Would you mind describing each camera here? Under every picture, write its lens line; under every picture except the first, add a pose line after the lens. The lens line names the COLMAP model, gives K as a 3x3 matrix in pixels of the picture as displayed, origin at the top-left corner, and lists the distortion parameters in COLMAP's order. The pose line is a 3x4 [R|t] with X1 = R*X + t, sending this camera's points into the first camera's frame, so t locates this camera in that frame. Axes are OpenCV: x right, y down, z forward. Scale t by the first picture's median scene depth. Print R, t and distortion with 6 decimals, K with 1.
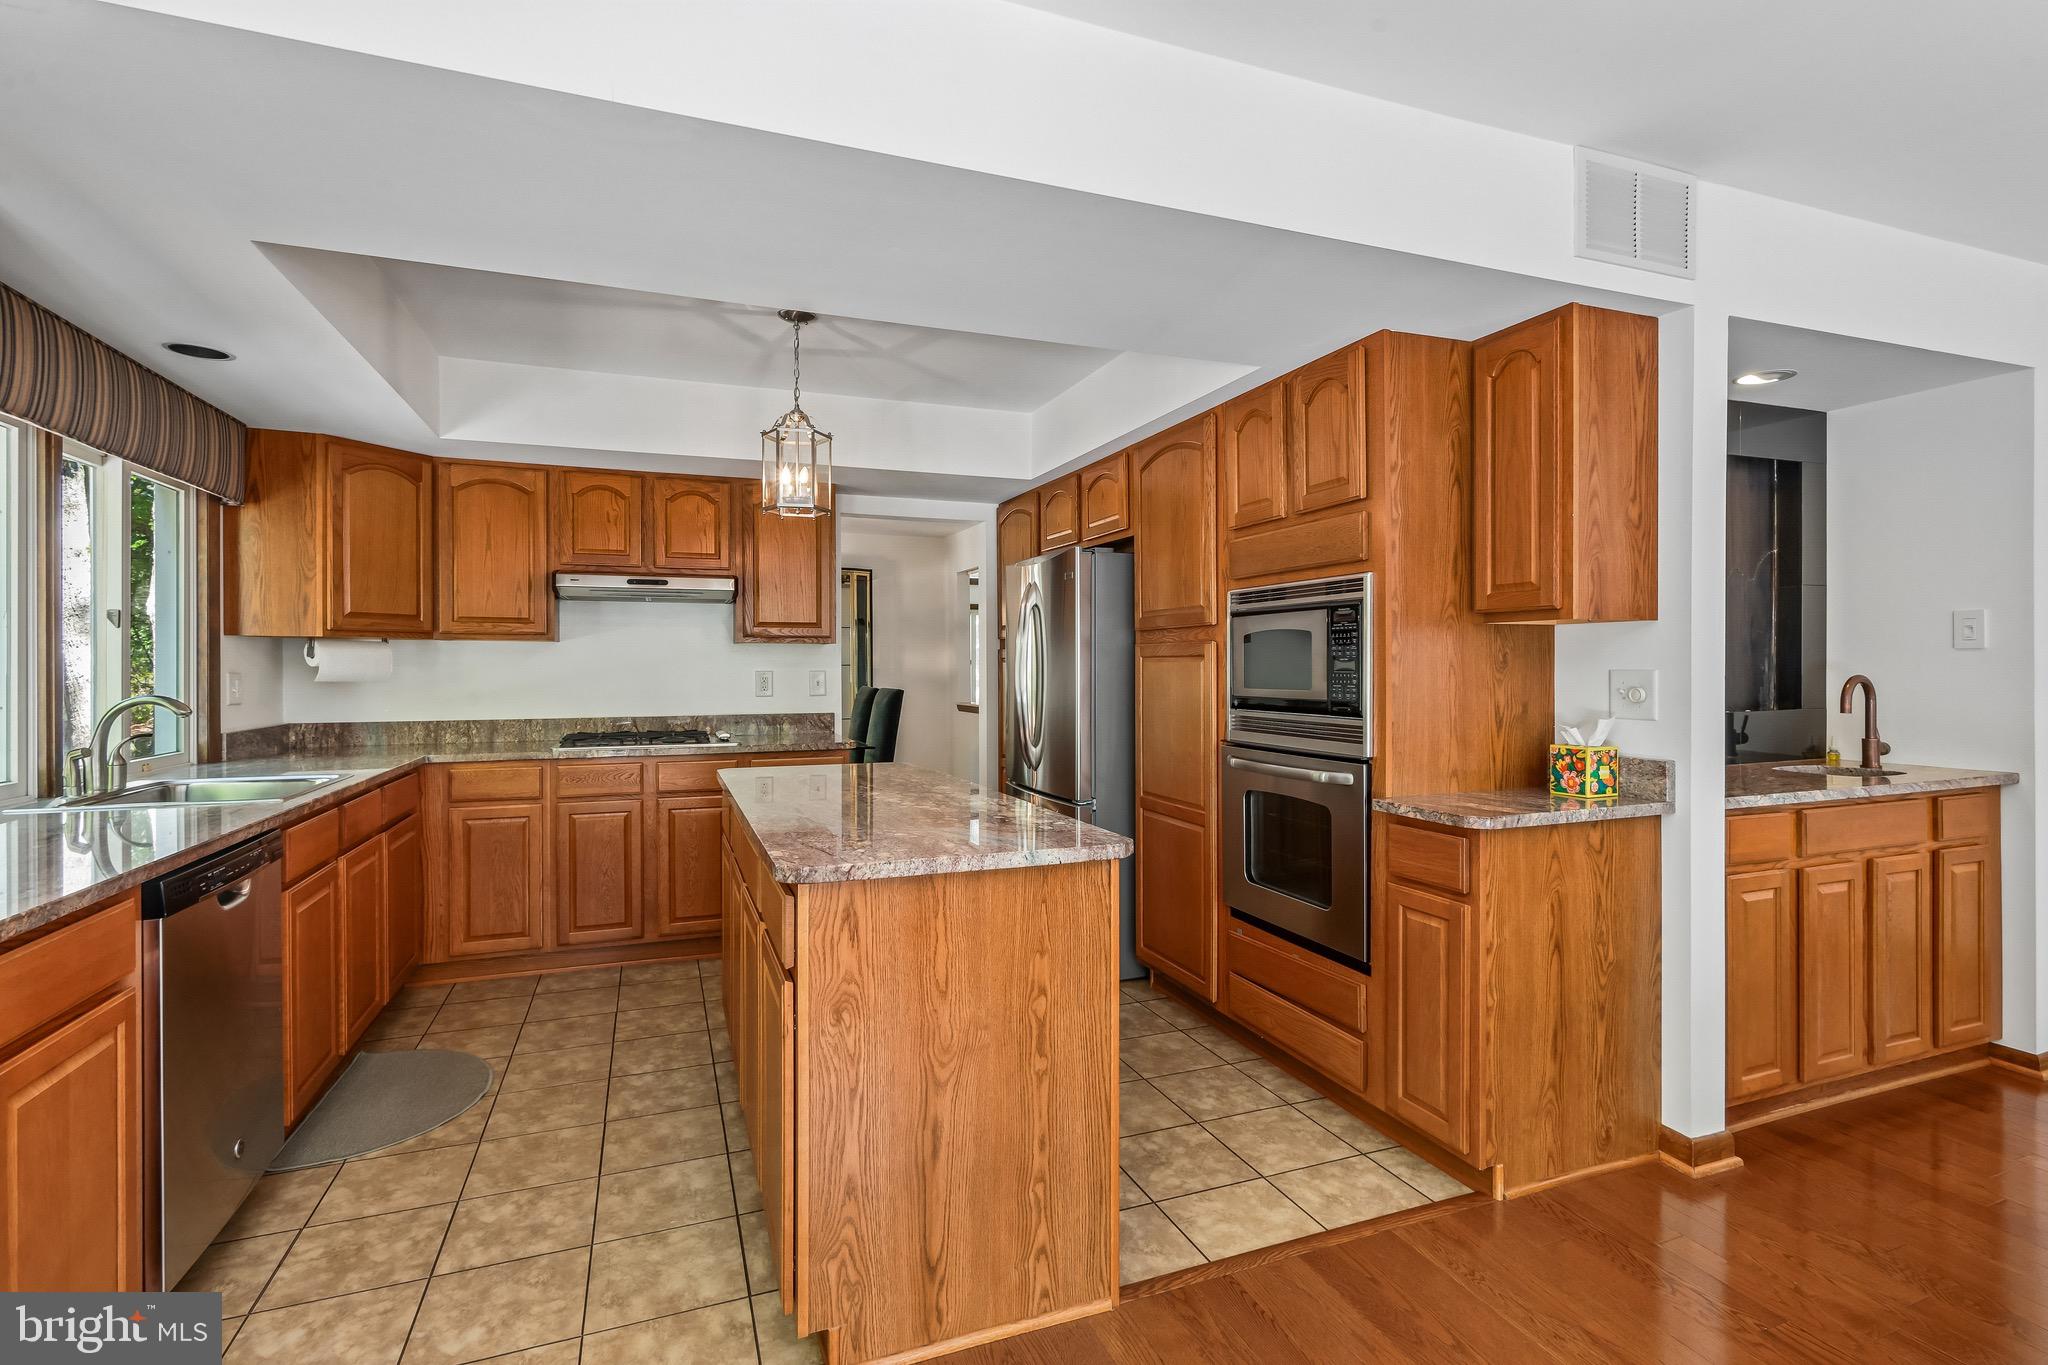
lens RADIAL K [[967.5, 0, 1053.5], [0, 967.5, 674.0], [0, 0, 1]] dist [0.000841, 0.000763]
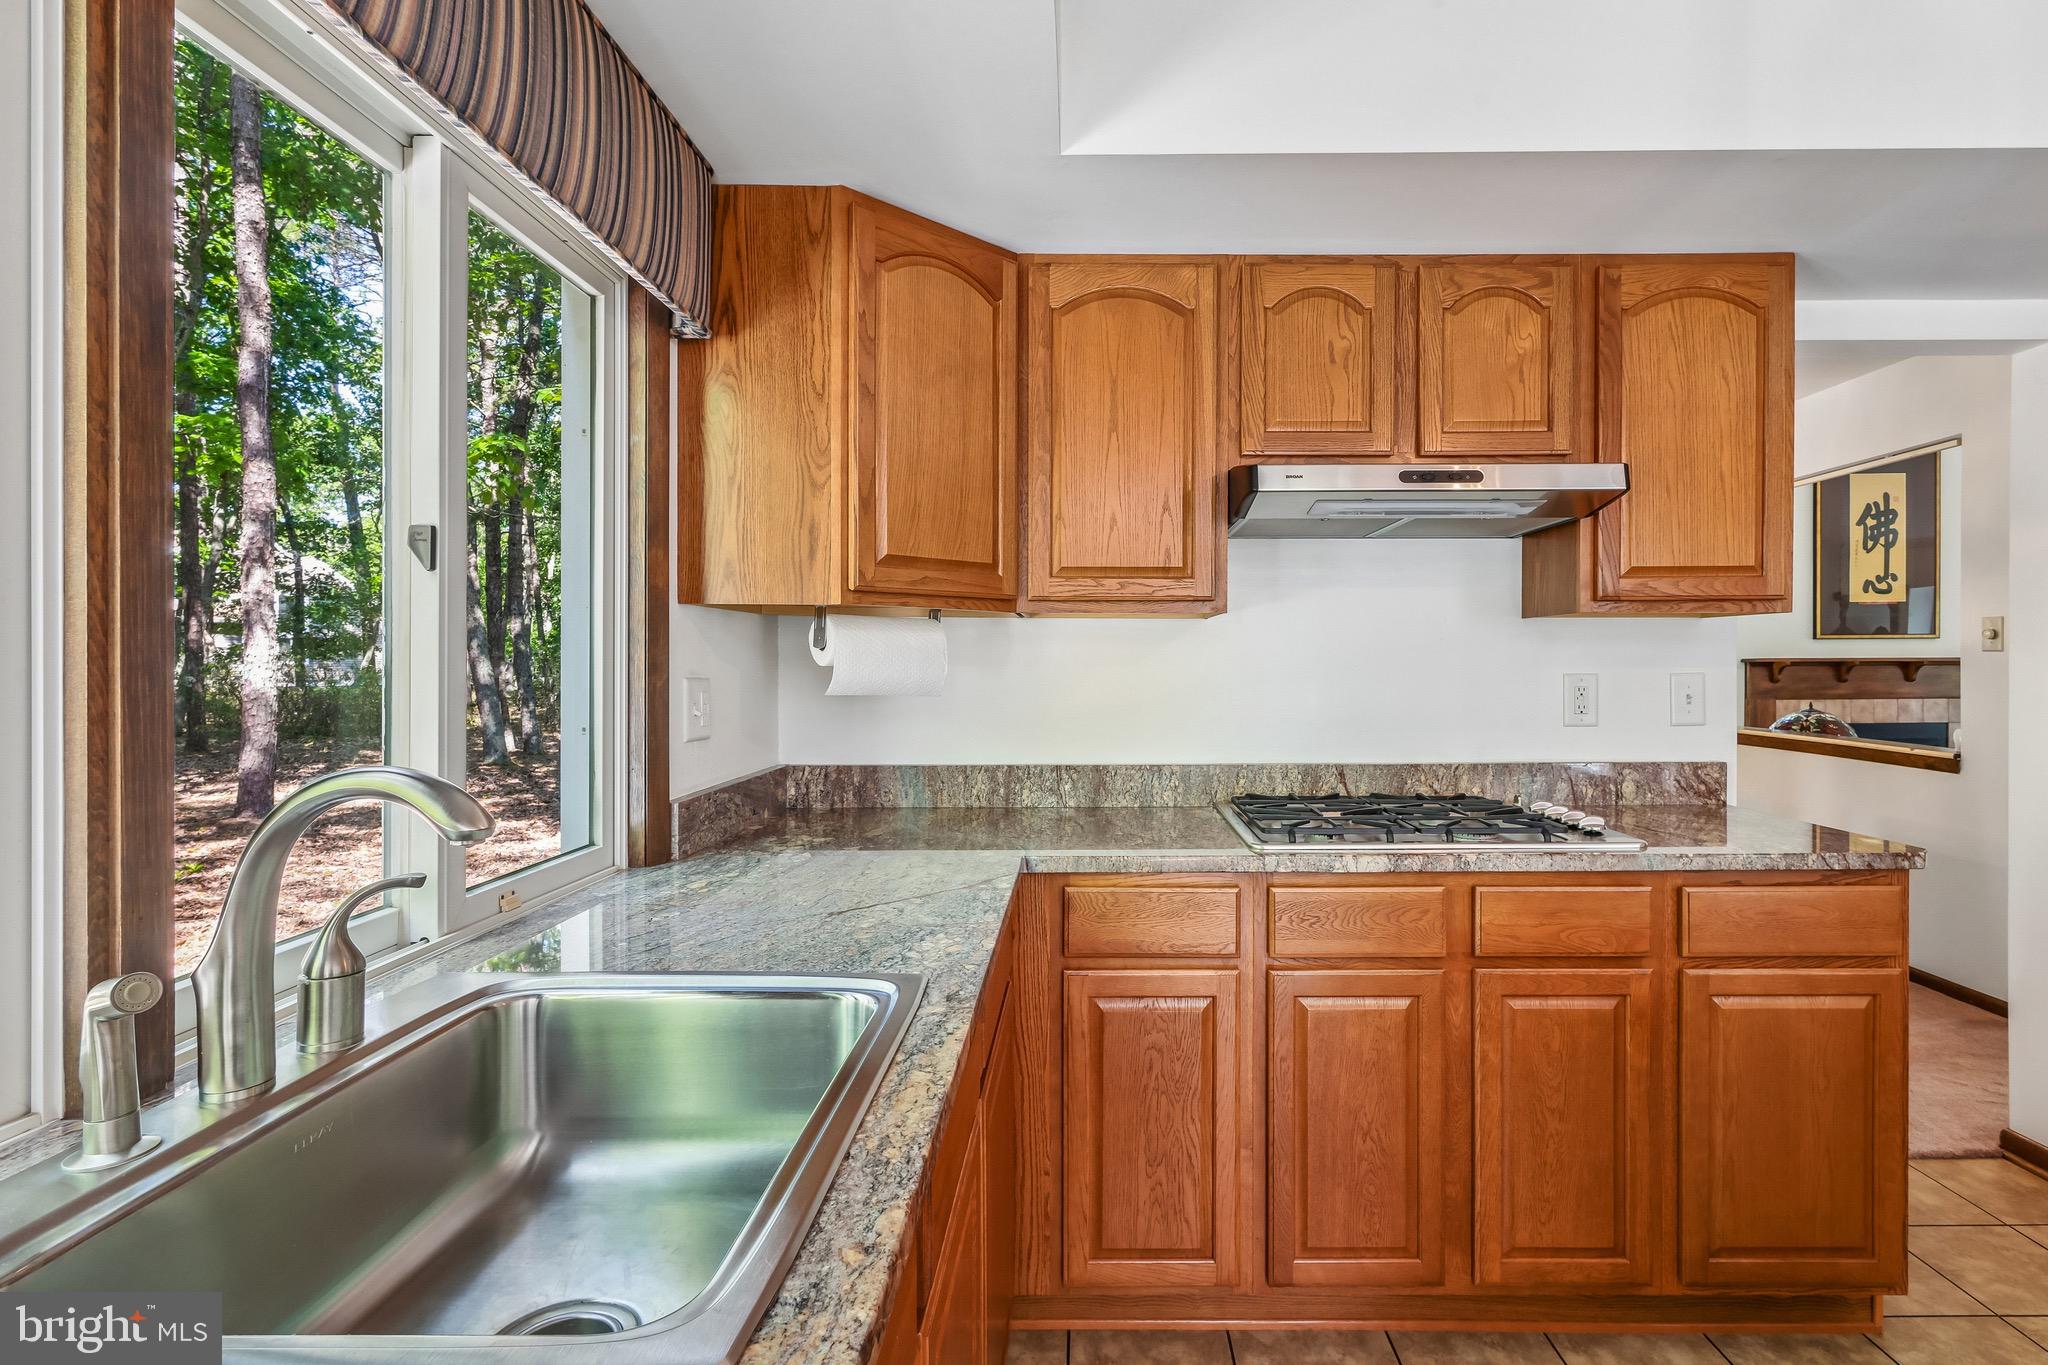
lens RADIAL K [[967.5, 0, 1077.4], [0, 967.5, 667.3], [0, 0, 1]] dist [0.000841, 0.000763]
pose [[0.926657, 0.000082, -0.375907, -0.427408], [-0.002149, 0.999985, -0.005080, -0.004447], [0.375901, 0.005515, 0.926643, 0.549788]]
